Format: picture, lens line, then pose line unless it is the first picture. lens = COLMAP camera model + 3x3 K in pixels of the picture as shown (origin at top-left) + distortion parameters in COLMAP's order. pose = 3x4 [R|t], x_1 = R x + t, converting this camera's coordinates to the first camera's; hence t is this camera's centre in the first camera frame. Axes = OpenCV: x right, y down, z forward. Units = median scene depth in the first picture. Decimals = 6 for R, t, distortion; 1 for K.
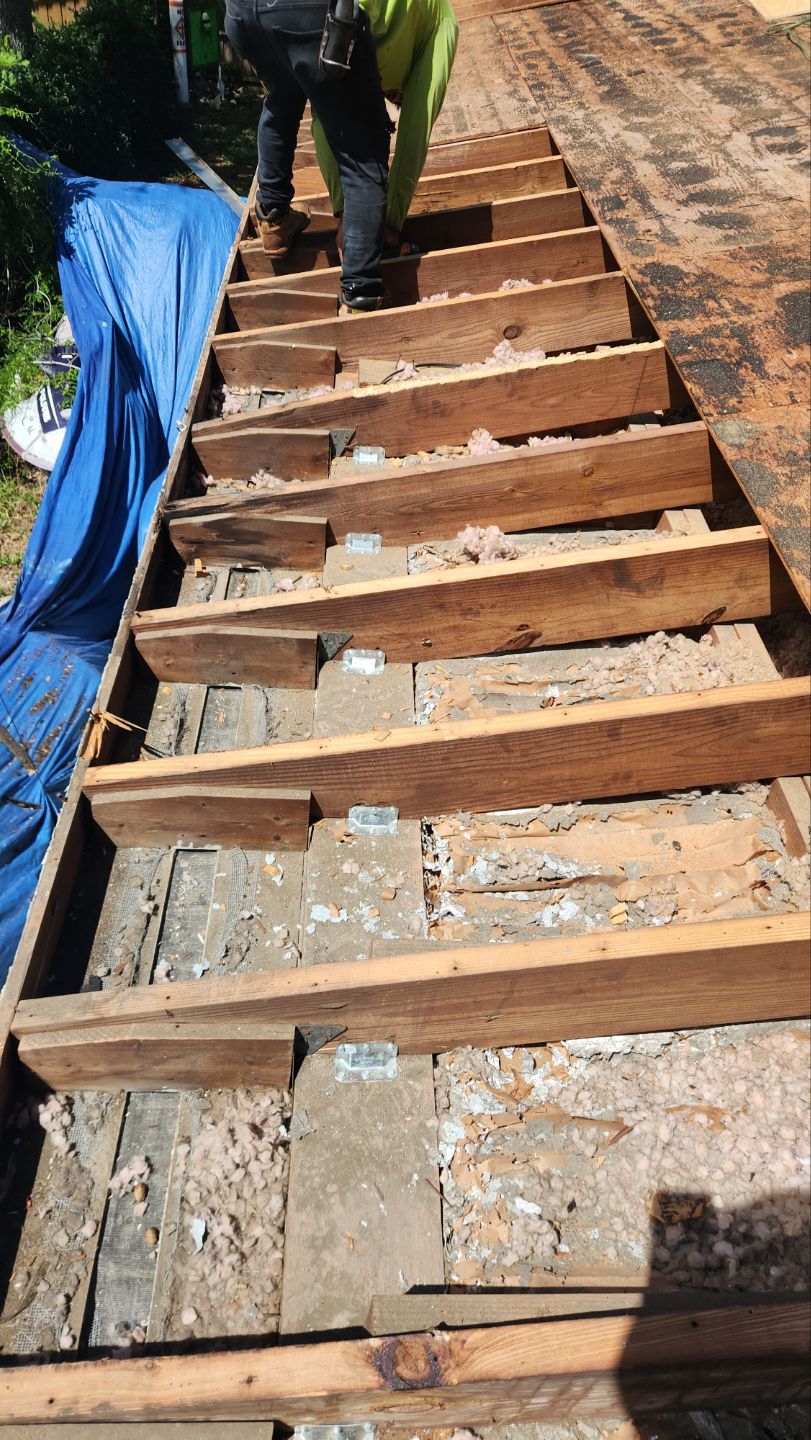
lens RADIAL K [[998.6, 0, 431.3], [0, 998.6, 678.3], [0, 0, 1]] dist [0.081883, -0.073704]
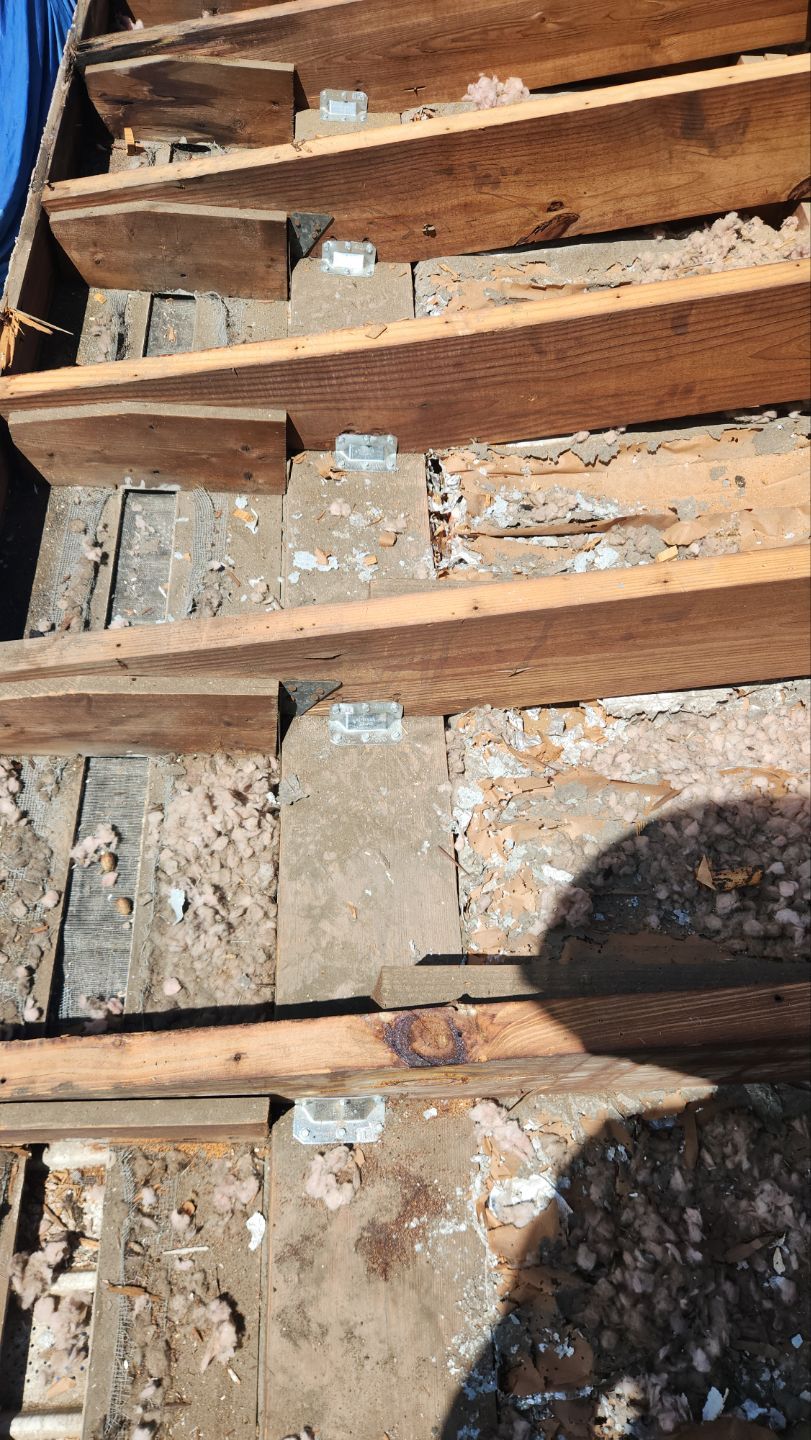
lens RADIAL K [[1011.1, 0, 421.3], [0, 1011.1, 686.6], [0, 0, 1]] dist [0.092609, -0.082644]
pose [[0.999988, -0.004854, 0.000946, -0.018375], [0.004390, 0.959428, 0.281918, 0.110998], [-0.002276, -0.281910, 0.959438, 0.195106]]
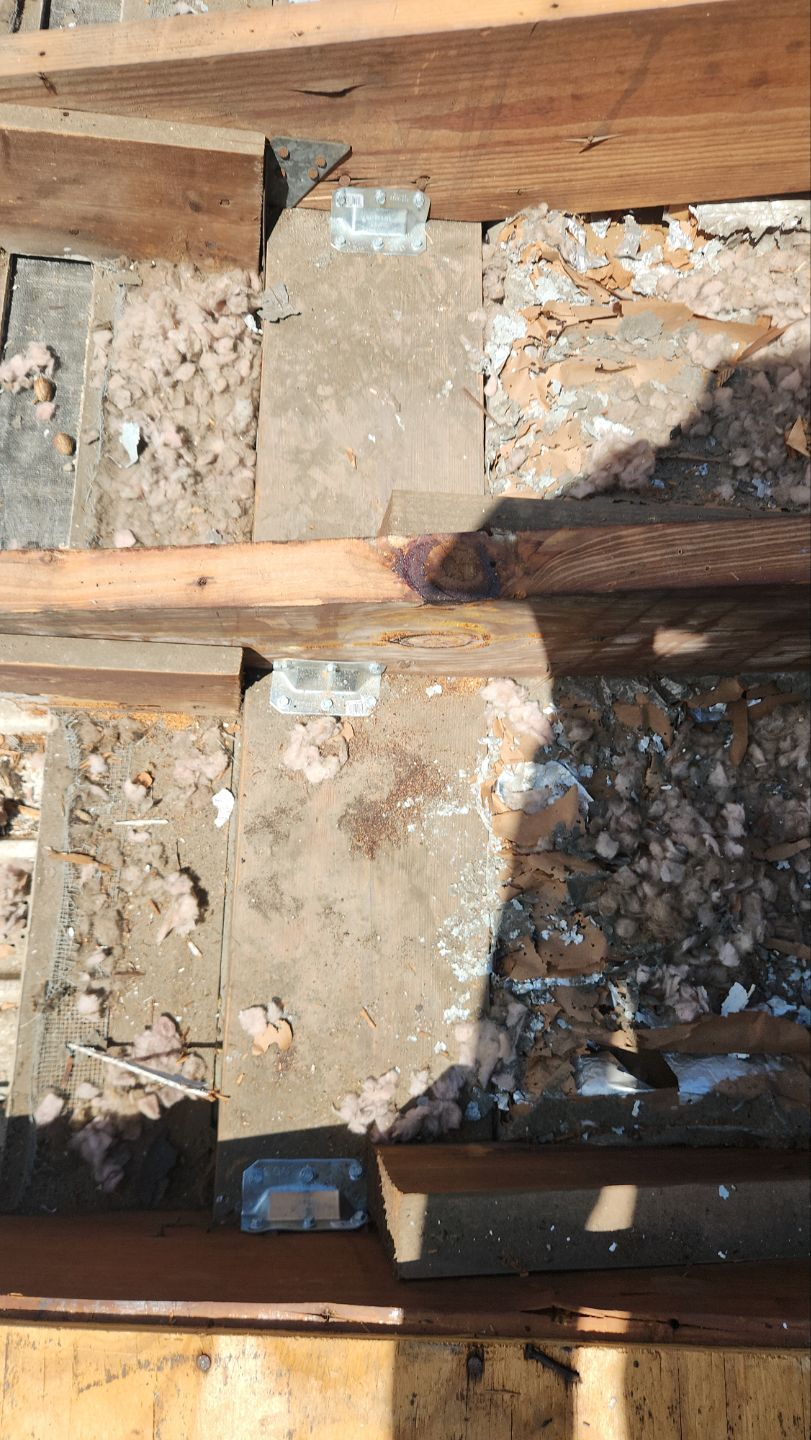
lens RADIAL K [[998.6, 0, 431.3], [0, 998.6, 678.3], [0, 0, 1]] dist [0.081883, -0.073704]
pose [[0.997097, 0.063214, 0.042444, -0.039136], [-0.076064, 0.851990, 0.518004, 0.281804], [-0.003417, -0.519728, 0.854325, 0.296112]]
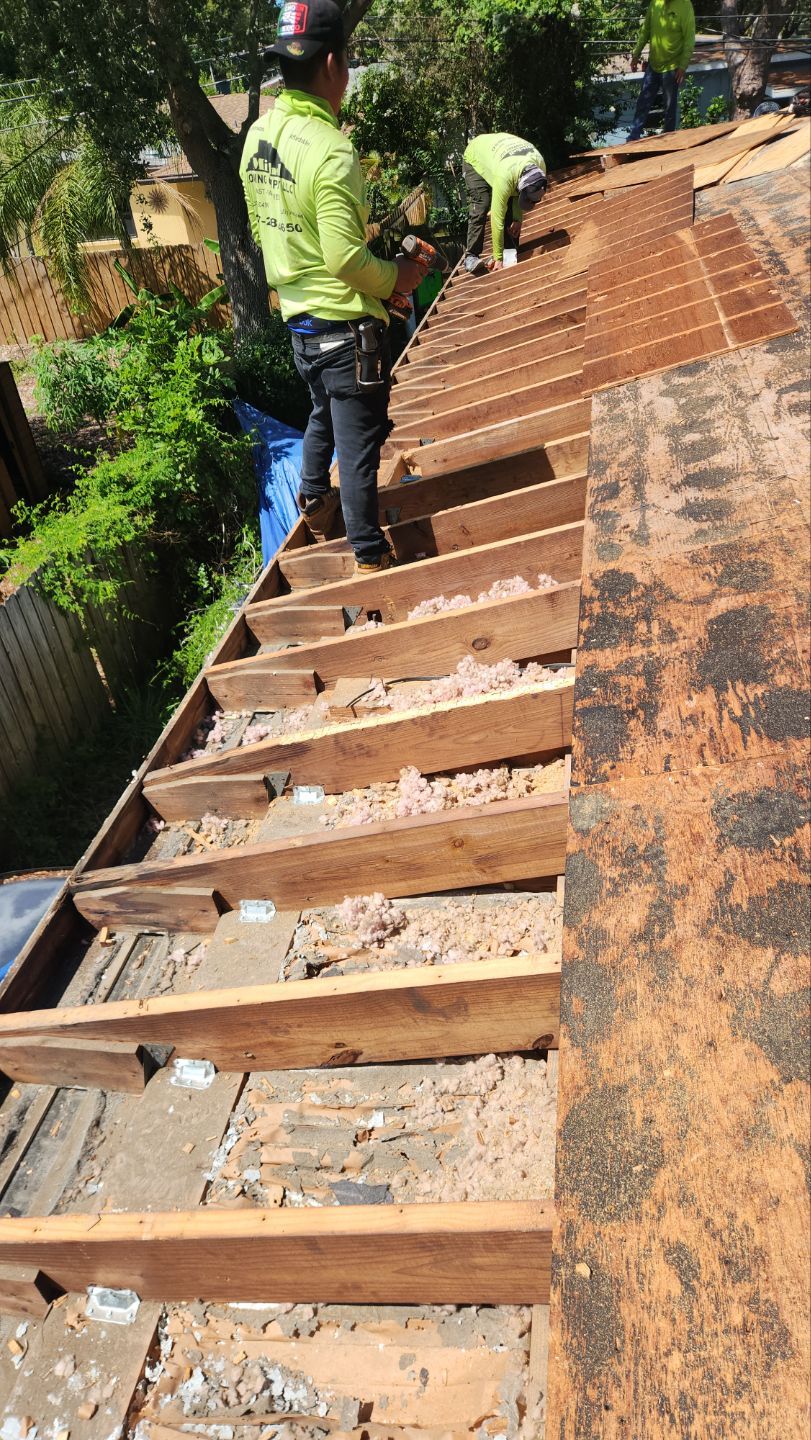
lens RADIAL K [[998.6, 0, 431.3], [0, 998.6, 678.3], [0, 0, 1]] dist [0.081883, -0.073704]
pose [[0.956131, -0.056547, -0.287430, 0.640656], [0.015221, 0.989457, -0.144027, -0.349867], [0.292543, 0.133334, 0.946911, 0.137840]]
